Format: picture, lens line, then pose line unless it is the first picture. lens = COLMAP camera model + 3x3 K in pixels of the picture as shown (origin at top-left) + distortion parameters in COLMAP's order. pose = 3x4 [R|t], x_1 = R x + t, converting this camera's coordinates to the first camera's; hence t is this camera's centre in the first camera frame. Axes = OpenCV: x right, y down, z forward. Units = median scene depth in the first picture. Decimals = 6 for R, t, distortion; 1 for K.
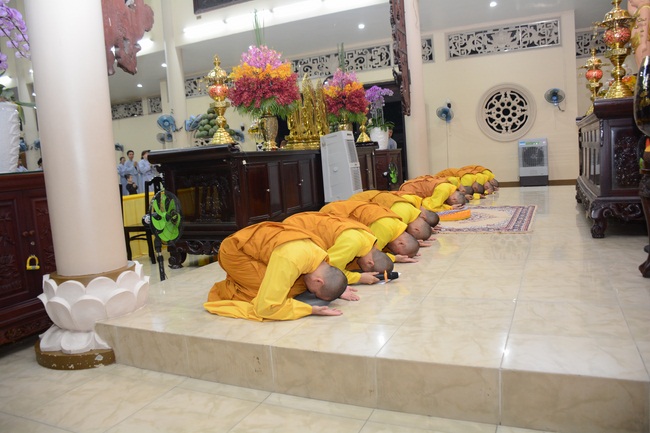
lens RADIAL K [[501.8, 0, 321.7], [0, 501.8, 216.8], [0, 0, 1]] dist [-0.153440, 0.098272]
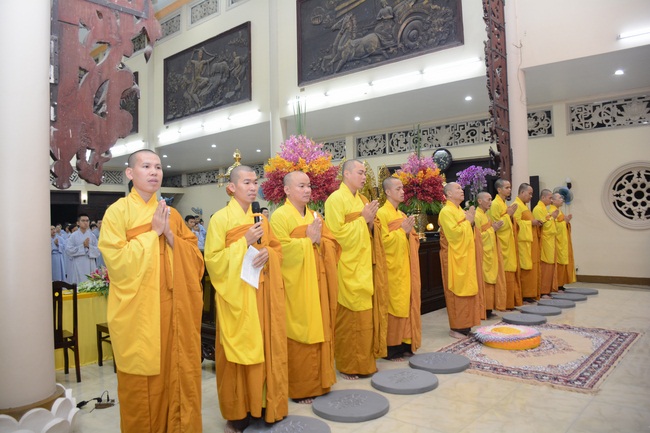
lens RADIAL K [[501.8, 0, 321.4], [0, 501.8, 217.3], [0, 0, 1]] dist [-0.153440, 0.098272]
pose [[0.958094, 0.049242, -0.282191, 0.083114], [-0.080476, 0.991709, -0.100180, -0.047557], [0.274919, 0.118691, 0.954113, 0.061799]]
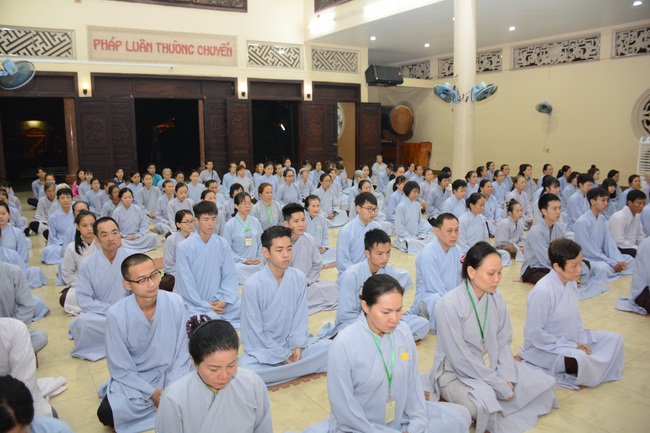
lens RADIAL K [[501.8, 0, 322.3], [0, 501.8, 215.6], [0, 0, 1]] dist [-0.153440, 0.098272]
pose [[0.842367, 0.148690, -0.517986, -0.503224], [-0.113160, 0.988557, 0.099745, -0.047932], [0.526890, -0.025407, 0.849554, 0.451442]]
